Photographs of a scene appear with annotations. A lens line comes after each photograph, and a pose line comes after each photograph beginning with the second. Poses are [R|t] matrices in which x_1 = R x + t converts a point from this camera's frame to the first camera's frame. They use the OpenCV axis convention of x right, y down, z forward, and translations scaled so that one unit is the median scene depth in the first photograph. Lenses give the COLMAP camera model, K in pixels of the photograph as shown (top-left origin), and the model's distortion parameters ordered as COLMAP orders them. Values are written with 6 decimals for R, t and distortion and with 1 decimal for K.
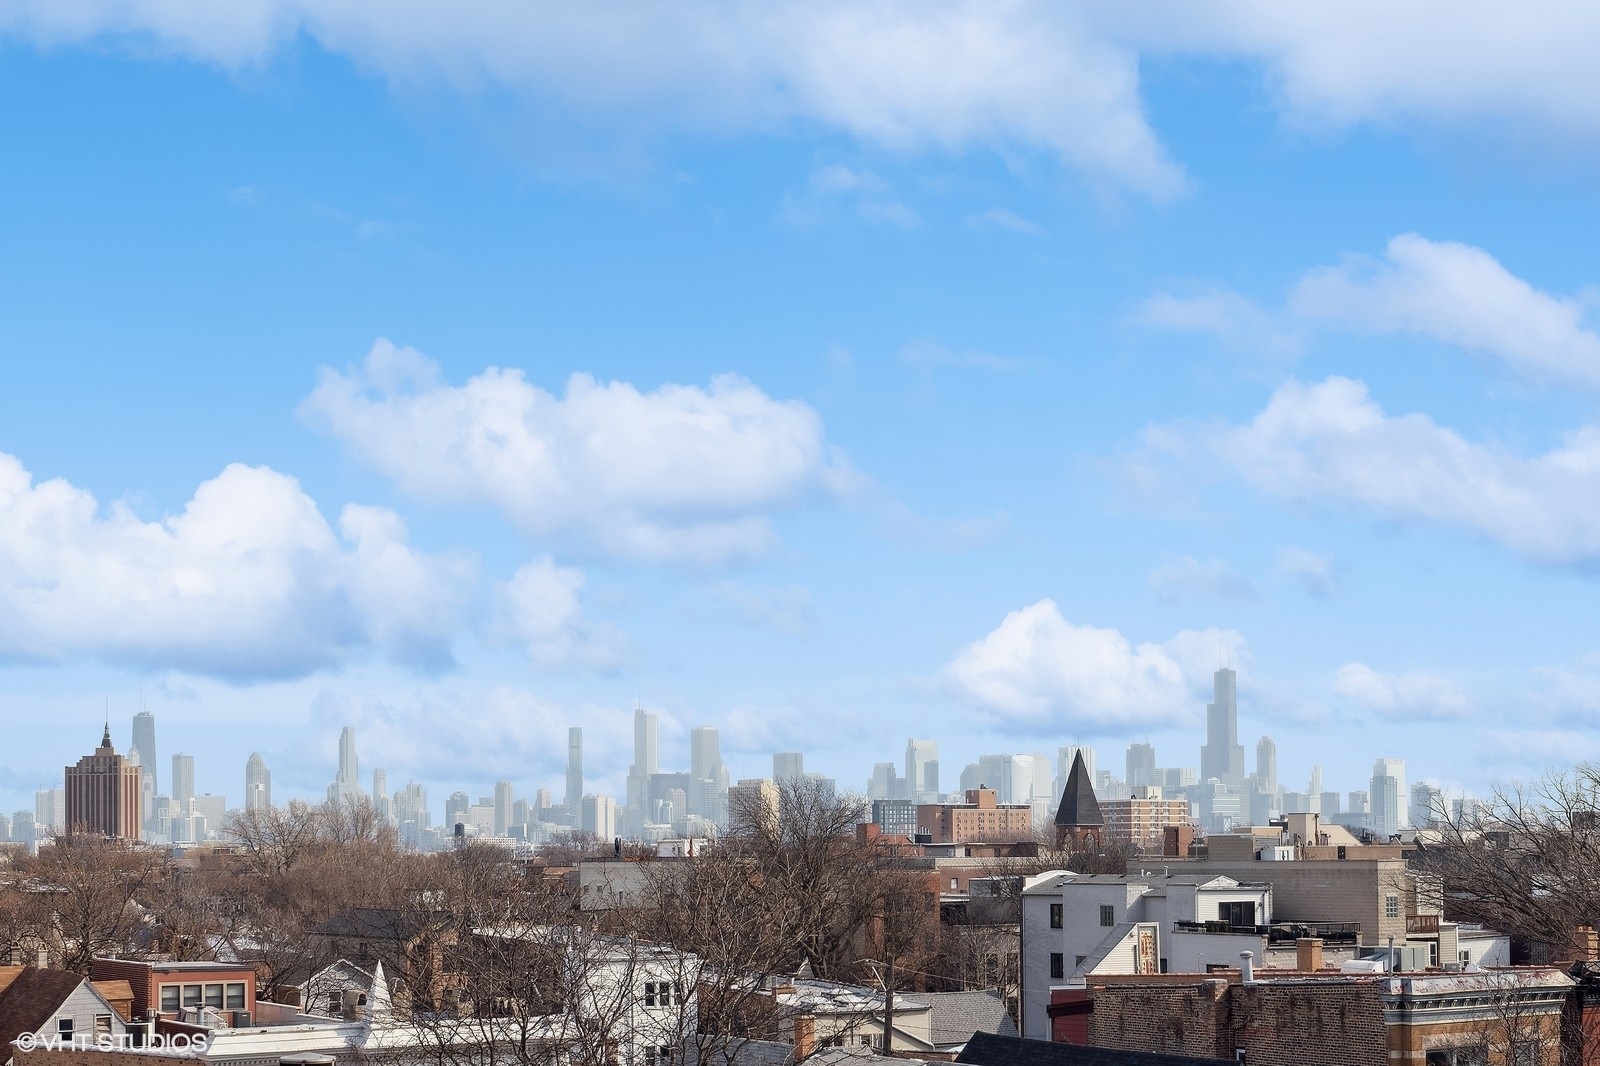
lens RADIAL K [[2467.0, 0, 800.0], [0, 2467.0, 533.0], [0, 0, 1]] dist [-0.009130, 0.049574]
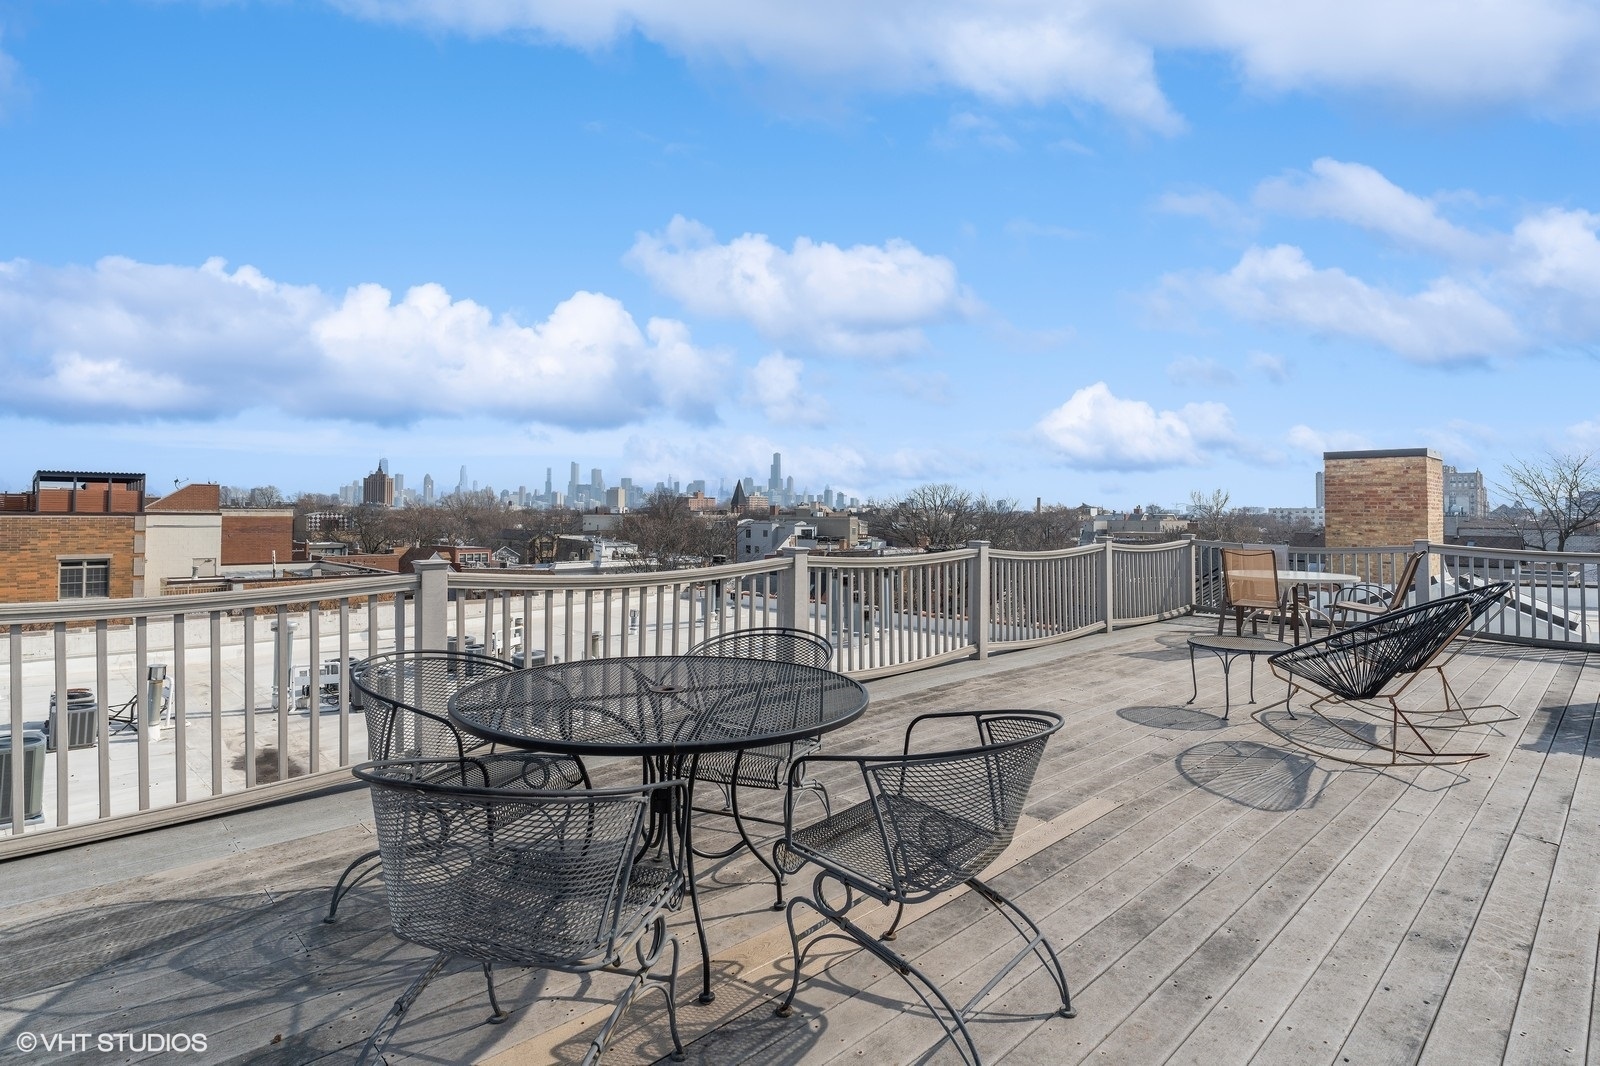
lens RADIAL K [[822.6, 0, 800.0], [0, 822.6, 533.0], [0, 0, 1]] dist [-0.000194, 0.000128]
pose [[0.992132, 0.019898, -0.123604, -0.022098], [0.000067, 0.987204, 0.159463, 0.038112], [0.125195, -0.158216, 0.979435, 0.455048]]
